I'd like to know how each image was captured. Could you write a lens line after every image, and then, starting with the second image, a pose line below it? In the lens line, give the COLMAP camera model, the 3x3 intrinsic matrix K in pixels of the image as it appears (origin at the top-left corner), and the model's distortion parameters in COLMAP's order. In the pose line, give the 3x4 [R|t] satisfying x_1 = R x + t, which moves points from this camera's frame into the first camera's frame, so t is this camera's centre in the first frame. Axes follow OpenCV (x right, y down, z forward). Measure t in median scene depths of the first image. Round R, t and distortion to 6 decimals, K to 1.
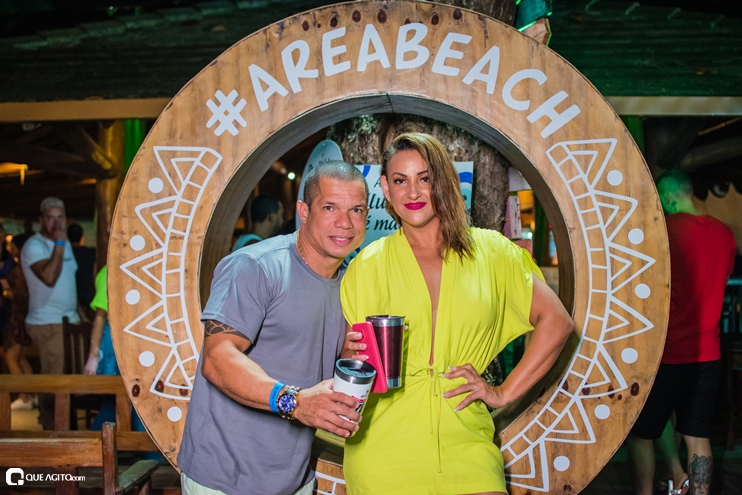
lens RADIAL K [[1136.5, 0, 367.9], [0, 1136.5, 233.2], [0, 0, 1]] dist [-0.194647, 0.216227]
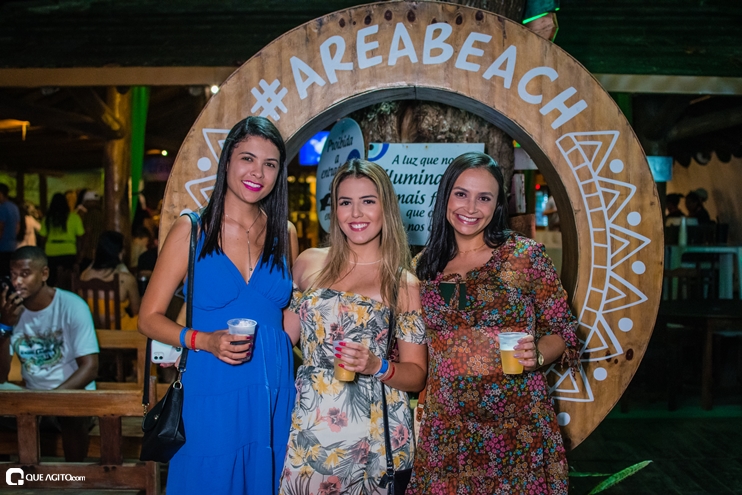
lens RADIAL K [[1136.0, 0, 369.3], [0, 1136.0, 231.0], [0, 0, 1]] dist [-0.187385, 0.143245]
pose [[0.999660, 0.018067, 0.018826, -0.045595], [-0.018775, 0.999098, 0.038085, -0.022244], [-0.018121, -0.038426, 0.999097, -0.114958]]
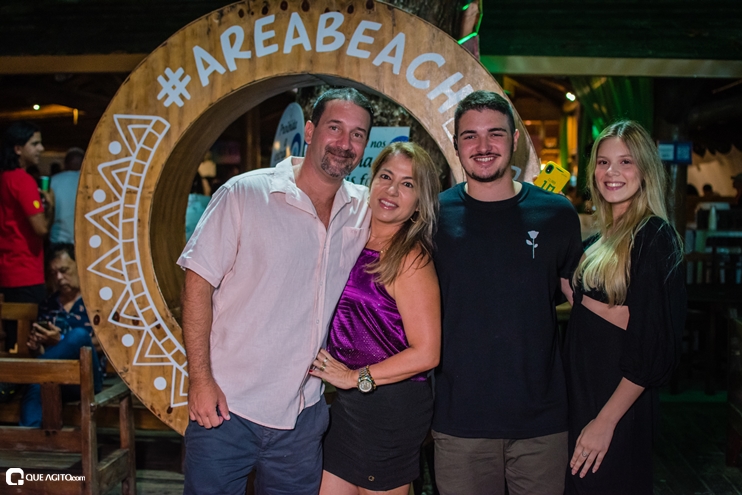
lens RADIAL K [[1136.0, 0, 369.3], [0, 1136.0, 231.0], [0, 0, 1]] dist [-0.187385, 0.143245]
pose [[0.997518, 0.024036, -0.066190, 0.159147], [-0.020456, 0.998318, 0.054243, -0.024786], [0.067382, -0.052754, 0.996332, -0.163370]]
